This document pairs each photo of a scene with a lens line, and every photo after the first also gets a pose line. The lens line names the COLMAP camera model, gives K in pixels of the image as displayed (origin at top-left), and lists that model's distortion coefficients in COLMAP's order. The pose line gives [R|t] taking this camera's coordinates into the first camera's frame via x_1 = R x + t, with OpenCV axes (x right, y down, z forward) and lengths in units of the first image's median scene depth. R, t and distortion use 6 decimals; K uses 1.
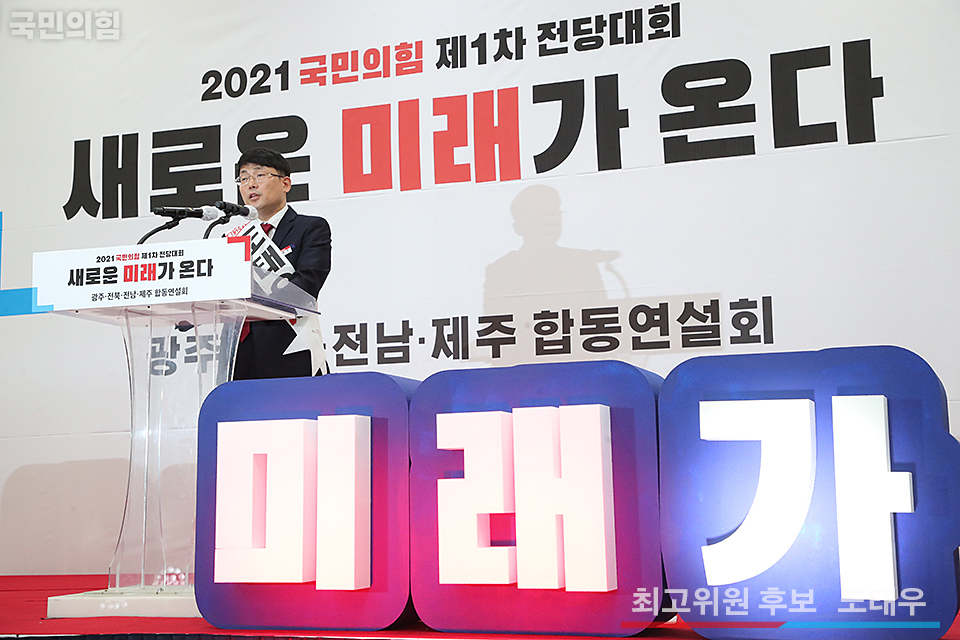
lens RADIAL K [[1323.7, 0, 480.0], [0, 1323.7, 320.0], [0, 0, 1]] dist [0.192674, -0.013021]
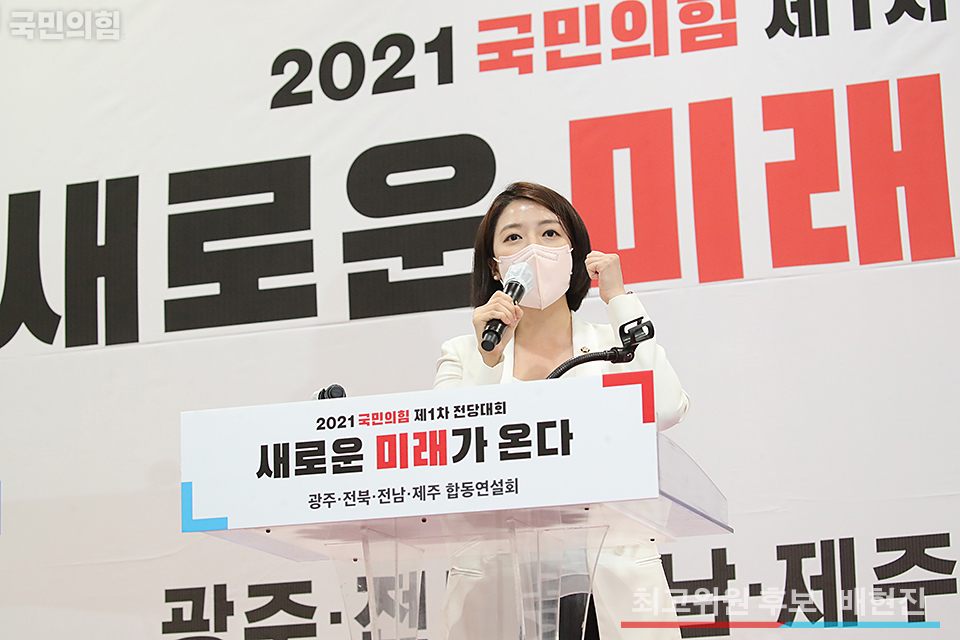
lens RADIAL K [[2720.2, 0, 480.0], [0, 2720.2, 320.0], [0, 0, 1]] dist [-0.281854, -0.535310]
pose [[0.999916, -0.007943, 0.010207, -0.158812], [0.008802, 0.996162, -0.087087, 0.002594], [-0.009476, 0.087169, 0.996148, 0.009067]]
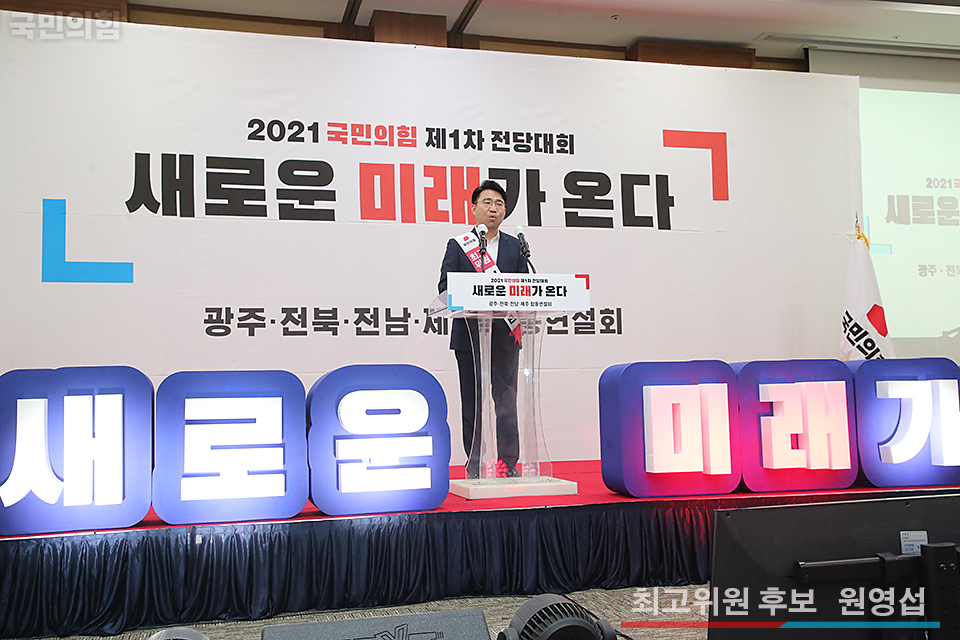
lens RADIAL K [[952.8, 0, 480.0], [0, 952.8, 320.0], [0, 0, 1]] dist [0.051008, 0.000533]
pose [[0.821051, 0.044365, 0.569129, -0.639190], [-0.066209, 0.997648, 0.017748, -0.011261], [-0.567003, -0.052254, 0.822057, 0.040940]]
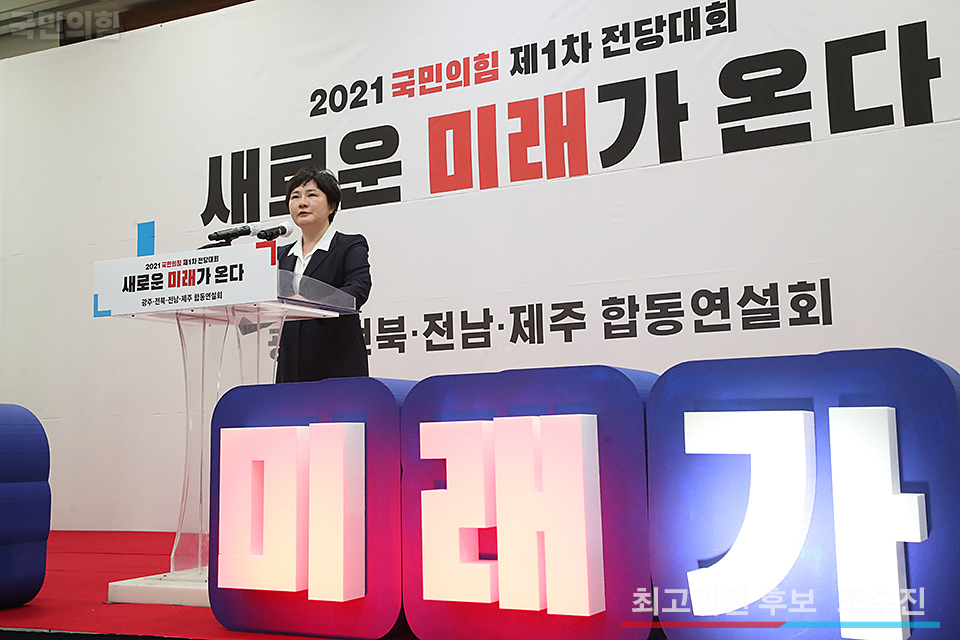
lens RADIAL K [[1083.9, 0, 480.0], [0, 1083.9, 320.0], [0, 0, 1]] dist [0.094089, 0.060207]
pose [[0.990171, -0.021538, -0.138195, 0.064136], [0.024845, 0.999444, 0.022252, -0.010613], [0.137639, -0.025467, 0.990155, 0.120642]]
